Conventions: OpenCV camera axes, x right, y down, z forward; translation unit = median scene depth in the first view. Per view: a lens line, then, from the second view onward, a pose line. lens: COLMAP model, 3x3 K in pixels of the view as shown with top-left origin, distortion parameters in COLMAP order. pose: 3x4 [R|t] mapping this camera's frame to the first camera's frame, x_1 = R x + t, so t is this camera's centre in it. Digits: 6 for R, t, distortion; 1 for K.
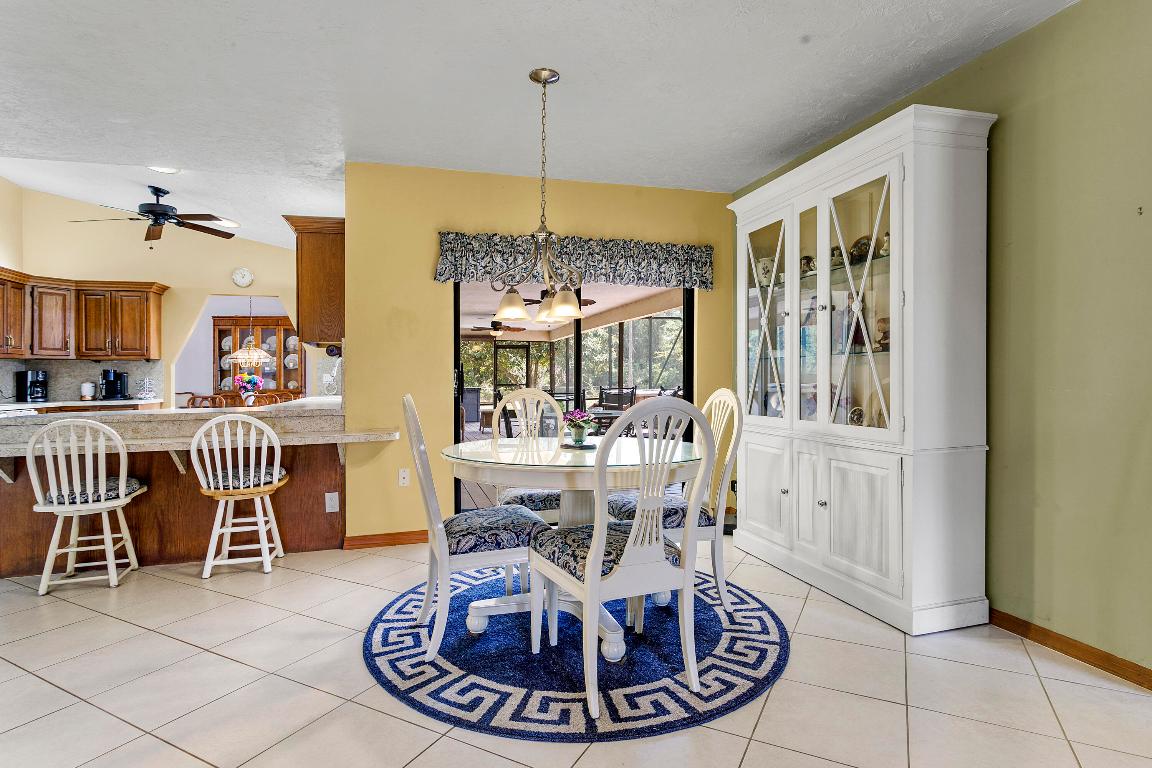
lens RADIAL K [[585.1, 0, 565.7], [0, 585.1, 381.3], [0, 0, 1]] dist [-0.004468, 0.002417]
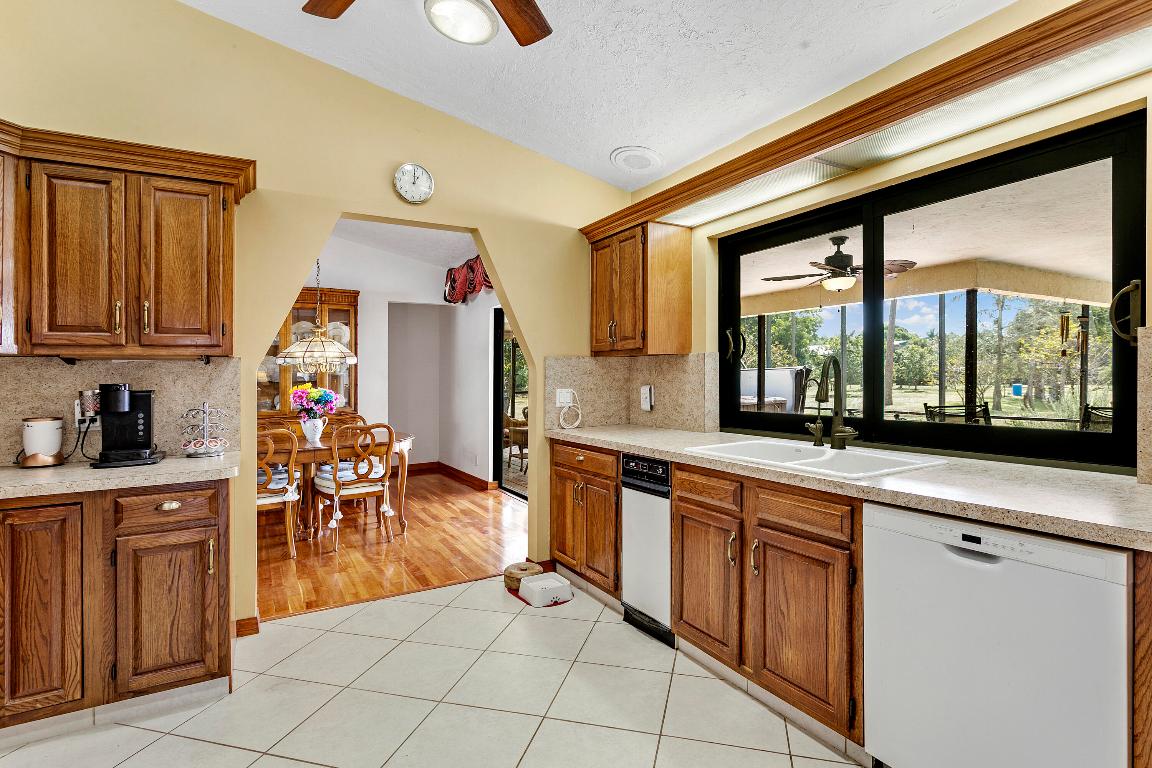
lens RADIAL K [[585.1, 0, 571.6], [0, 585.1, 376.0], [0, 0, 1]] dist [-0.004468, 0.002417]
pose [[0.977269, 0.000084, 0.212002, -0.683406], [0.002445, 0.999929, -0.011669, -0.023655], [-0.211988, 0.011922, 0.977200, 0.679166]]
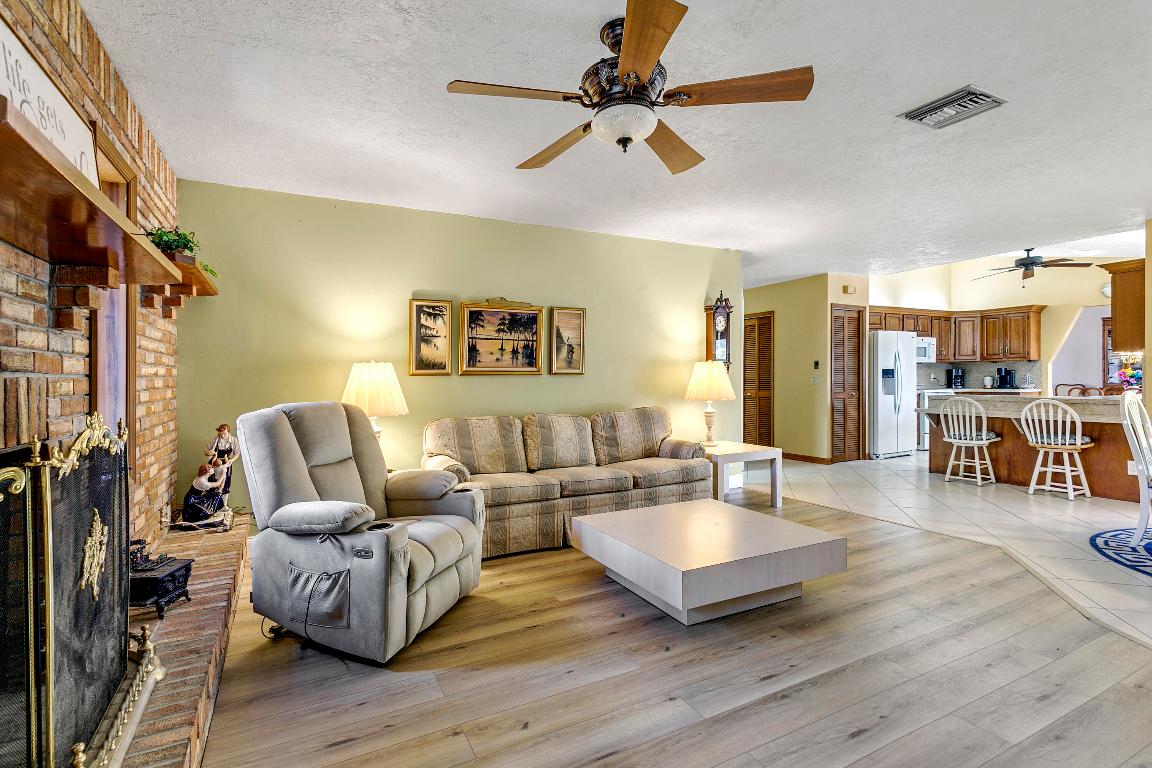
lens RADIAL K [[549.5, 0, 577.6], [0, 549.5, 378.7], [0, 0, 1]] dist [-0.001709, 0.002685]
pose [[0.202271, 0.015610, -0.979205, 0.428065], [0.000548, 0.999871, 0.016052, -0.018592], [0.979329, -0.003784, 0.202236, -0.390378]]
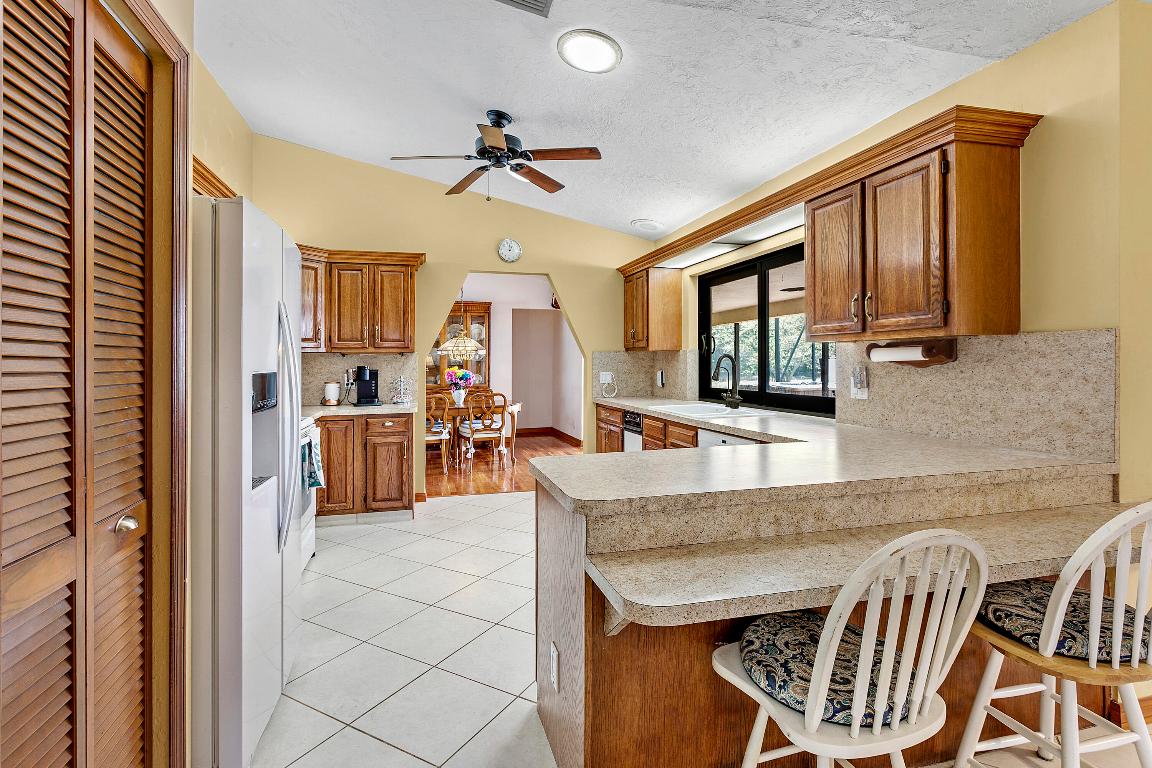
lens RADIAL K [[549.5, 0, 570.9], [0, 549.5, 366.8], [0, 0, 1]] dist [-0.001709, 0.002685]
pose [[0.999715, 0.007878, -0.022548, -0.583075], [-0.007901, 0.999968, -0.000931, -0.024645], [0.022540, 0.001109, 0.999745, 0.331541]]
